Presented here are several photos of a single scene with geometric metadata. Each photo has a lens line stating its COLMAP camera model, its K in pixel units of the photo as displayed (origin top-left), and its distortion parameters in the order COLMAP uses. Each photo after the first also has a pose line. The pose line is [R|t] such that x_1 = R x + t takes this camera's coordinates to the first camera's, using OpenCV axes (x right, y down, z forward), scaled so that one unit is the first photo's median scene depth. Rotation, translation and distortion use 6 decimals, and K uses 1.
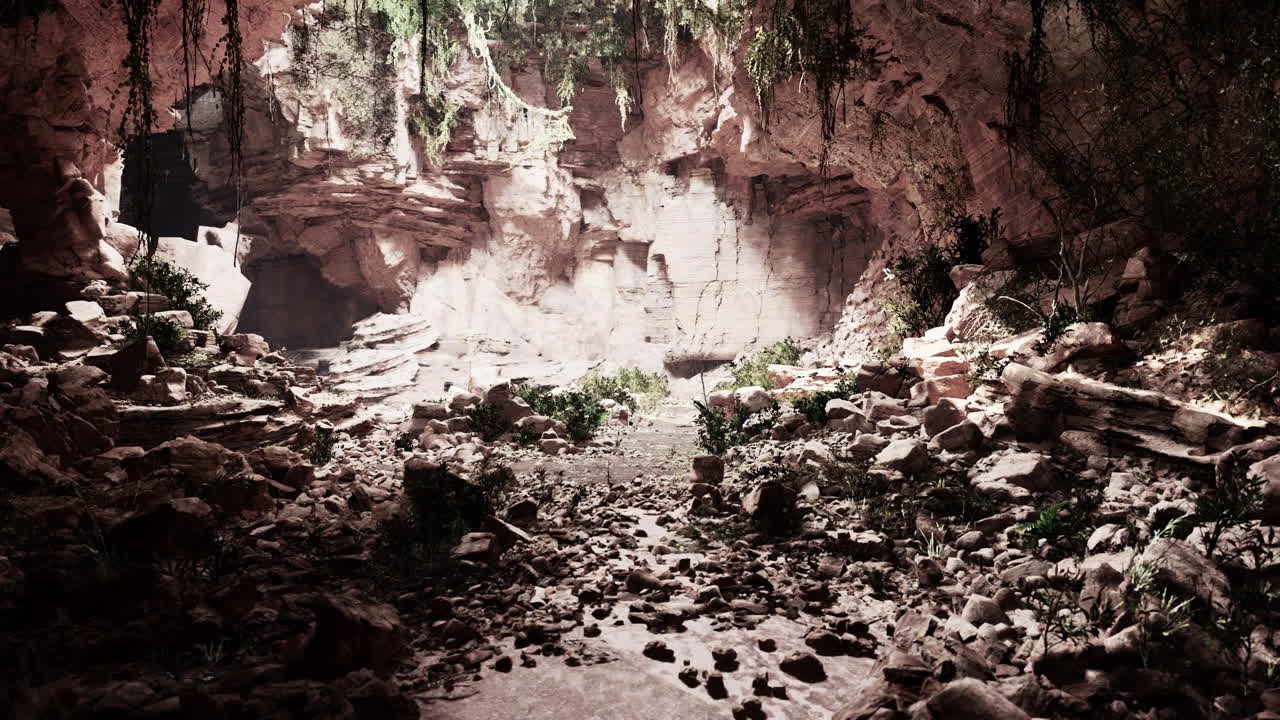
lens RADIAL K [[646.6, 0, 637.8], [0, 646.6, 356.3], [0, 0, 1]] dist [-0.000704, 0.000052]
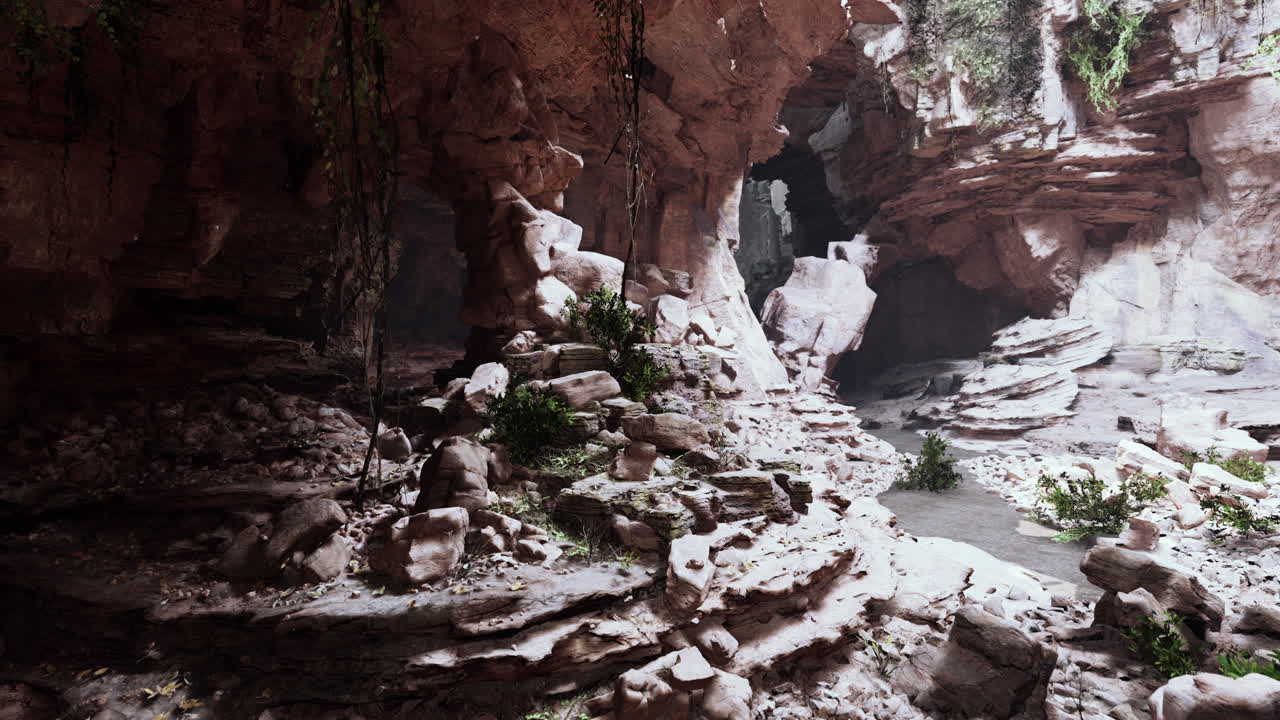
lens RADIAL K [[646.6, 0, 637.9], [0, 646.6, 353.1], [0, 0, 1]] dist [-0.000704, 0.000052]
pose [[0.586554, -0.003337, -0.809903, -0.036040], [-0.002201, 0.999981, -0.005714, -0.021376], [0.809907, 0.005134, 0.586536, 0.160716]]
